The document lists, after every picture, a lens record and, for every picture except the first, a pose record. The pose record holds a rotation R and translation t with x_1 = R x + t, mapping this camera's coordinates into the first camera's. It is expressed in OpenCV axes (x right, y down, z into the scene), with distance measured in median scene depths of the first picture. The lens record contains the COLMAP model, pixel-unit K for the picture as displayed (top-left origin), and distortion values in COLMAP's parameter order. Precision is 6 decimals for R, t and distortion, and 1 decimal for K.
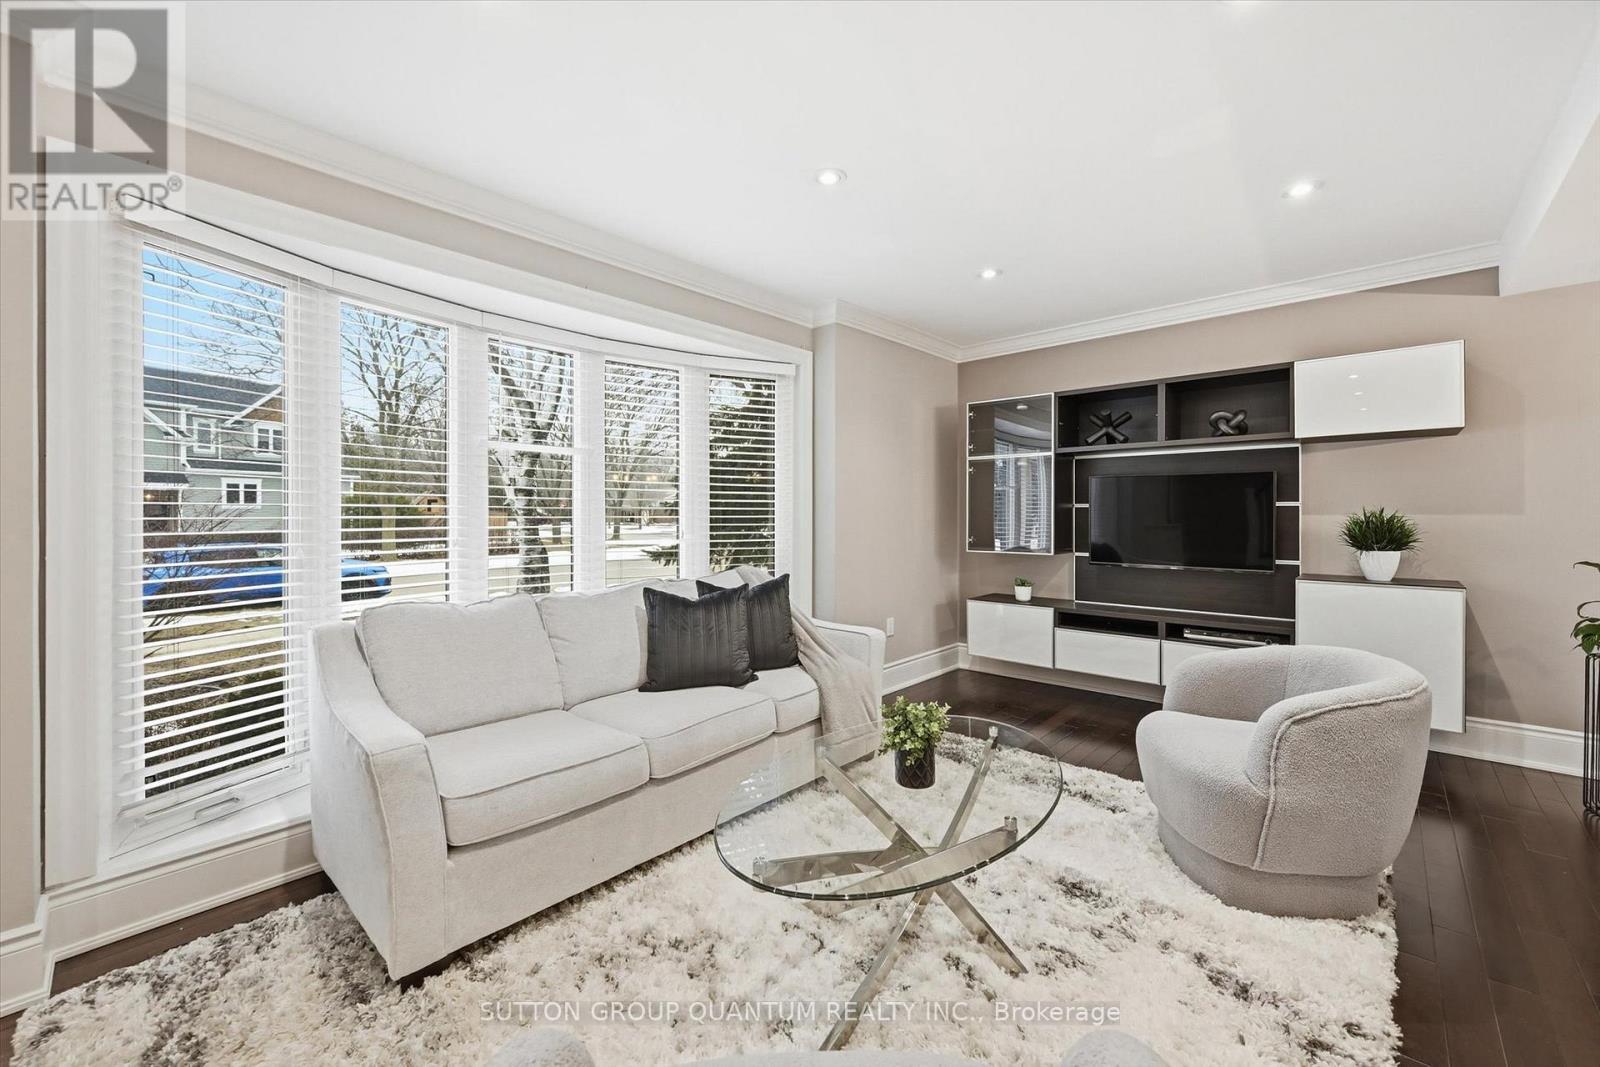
lens RADIAL K [[638.1, 0, 809.3], [0, 638.1, 519.4], [0, 0, 1]] dist [-0.001040, 0.000529]
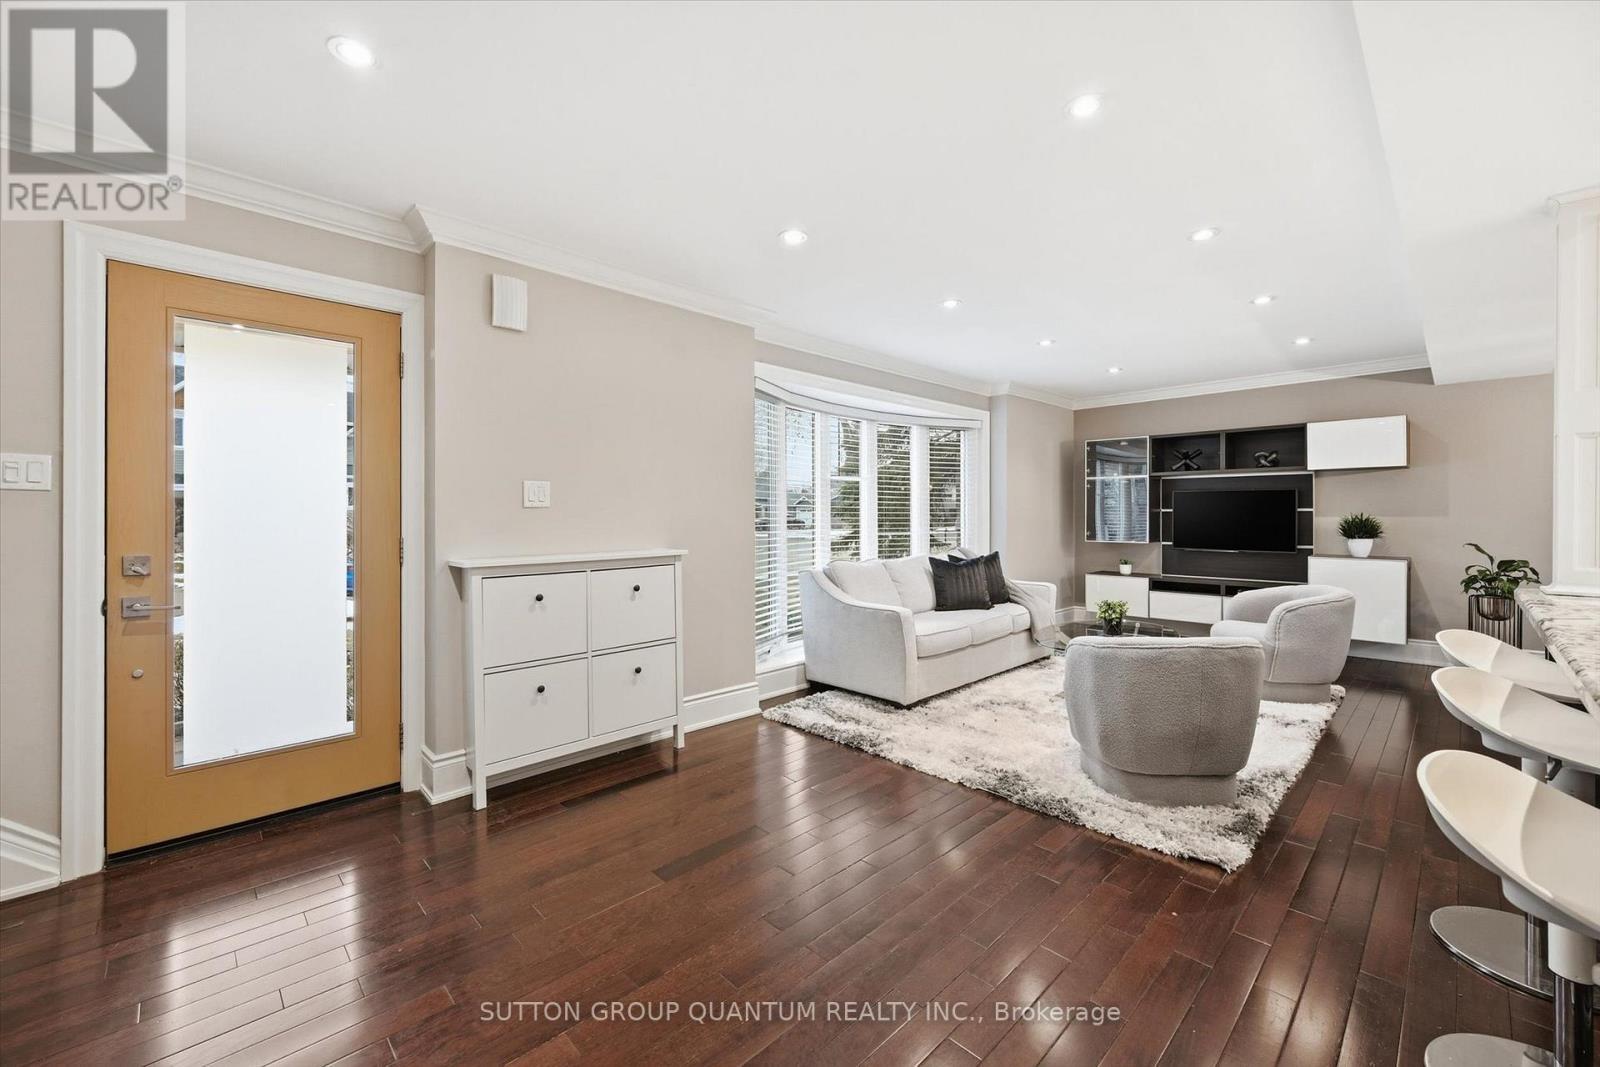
lens RADIAL K [[638.1, 0, 814.9], [0, 638.1, 519.2], [0, 0, 1]] dist [-0.001040, 0.000529]
pose [[0.998303, -0.000004, -0.058226, -0.373122], [-0.000027, 1.000000, -0.000532, -0.000375], [0.058226, 0.000533, 0.998303, -0.651524]]
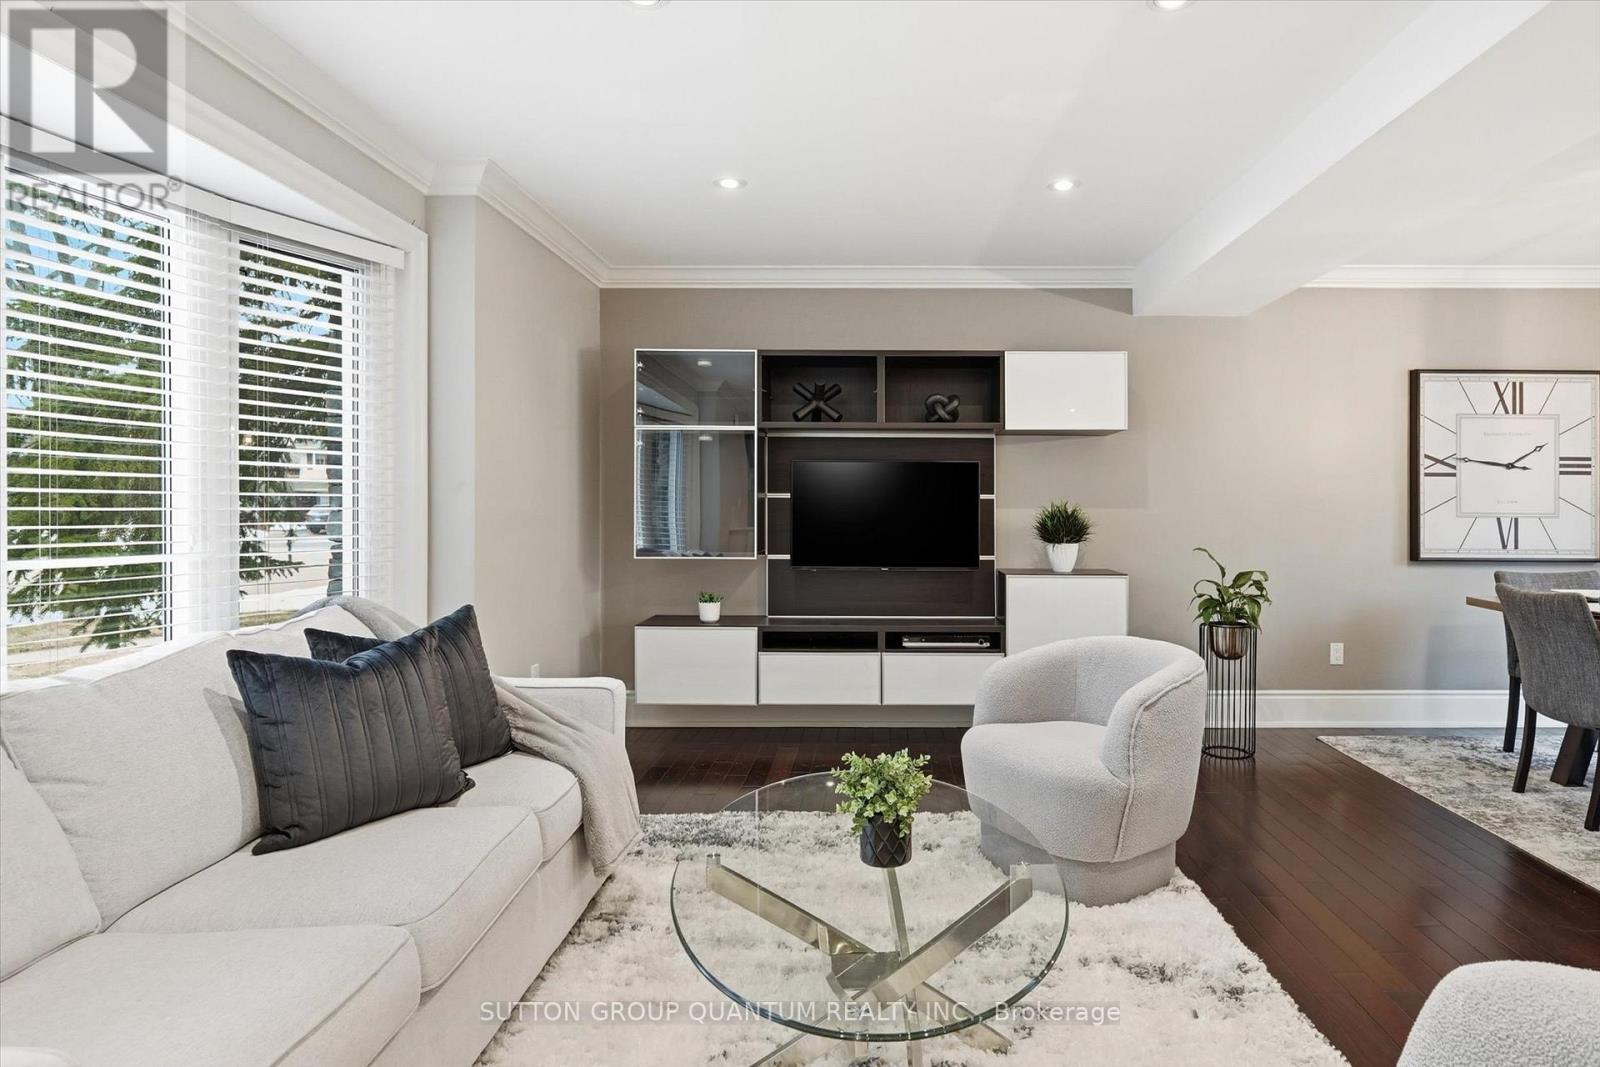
lens RADIAL K [[894.6, 0, 882.9], [0, 894.6, 514.3], [0, 0, 1]] dist [-0.005969, -0.001789]
pose [[0.742984, -0.001518, 0.669308, -0.269603], [-0.000329, 0.999996, 0.002633, -0.001815], [-0.669309, -0.002177, 0.742981, 0.102837]]
